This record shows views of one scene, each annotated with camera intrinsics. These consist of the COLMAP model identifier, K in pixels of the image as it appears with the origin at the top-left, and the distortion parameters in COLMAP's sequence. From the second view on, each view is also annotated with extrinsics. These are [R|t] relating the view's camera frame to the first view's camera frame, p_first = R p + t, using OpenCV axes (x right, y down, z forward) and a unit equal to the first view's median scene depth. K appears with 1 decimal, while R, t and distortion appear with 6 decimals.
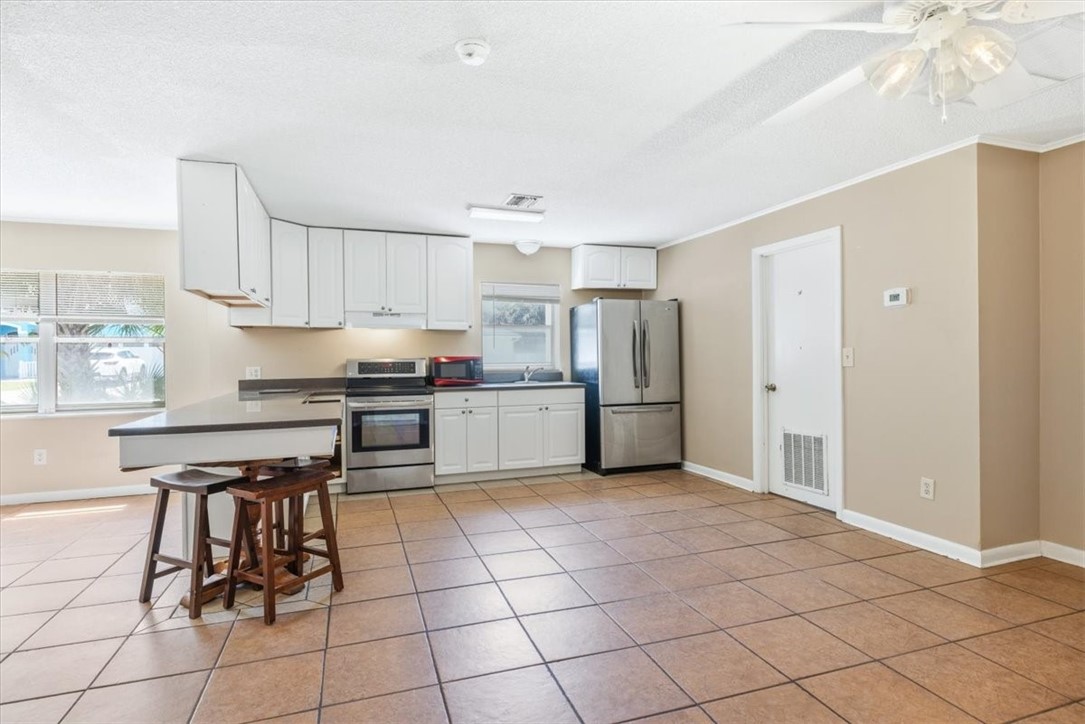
lens RADIAL K [[554.5, 0, 537.6], [0, 554.5, 358.7], [0, 0, 1]] dist [-0.001659, 0.001730]
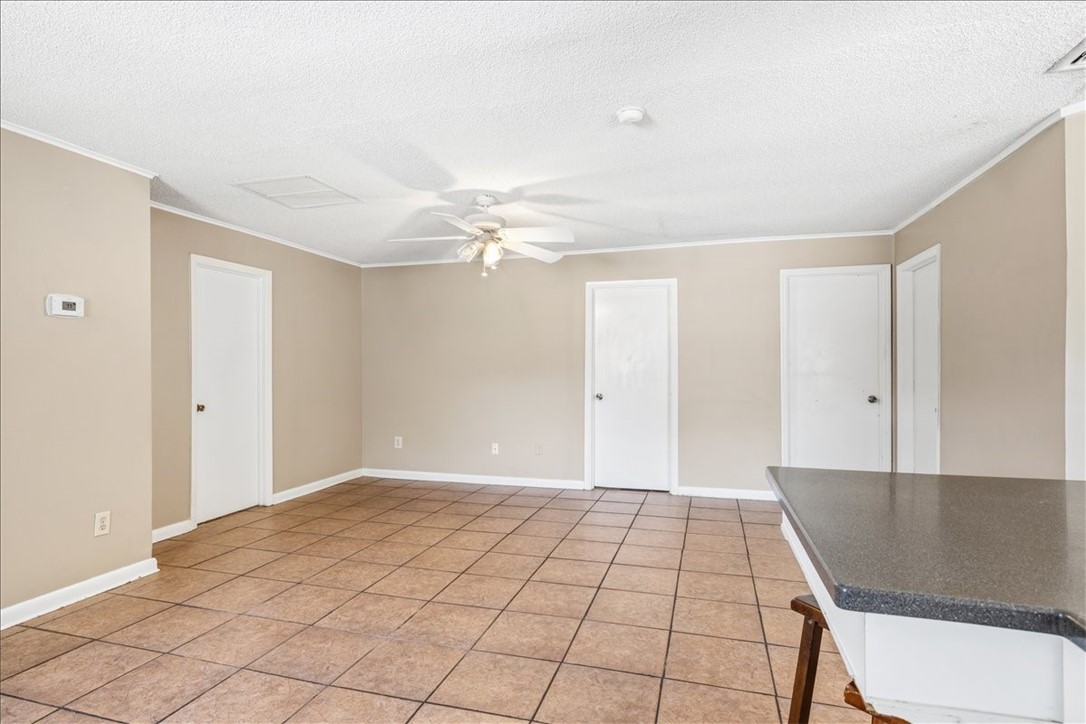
lens RADIAL K [[564.3, 0, 534.4], [0, 564.3, 365.6], [0, 0, 1]] dist [0.000254, 0.000839]
pose [[-0.813484, 0.015283, 0.581386, -0.282201], [0.016838, 0.999855, -0.002723, -0.006422], [-0.581343, 0.007575, -0.813623, 0.921469]]
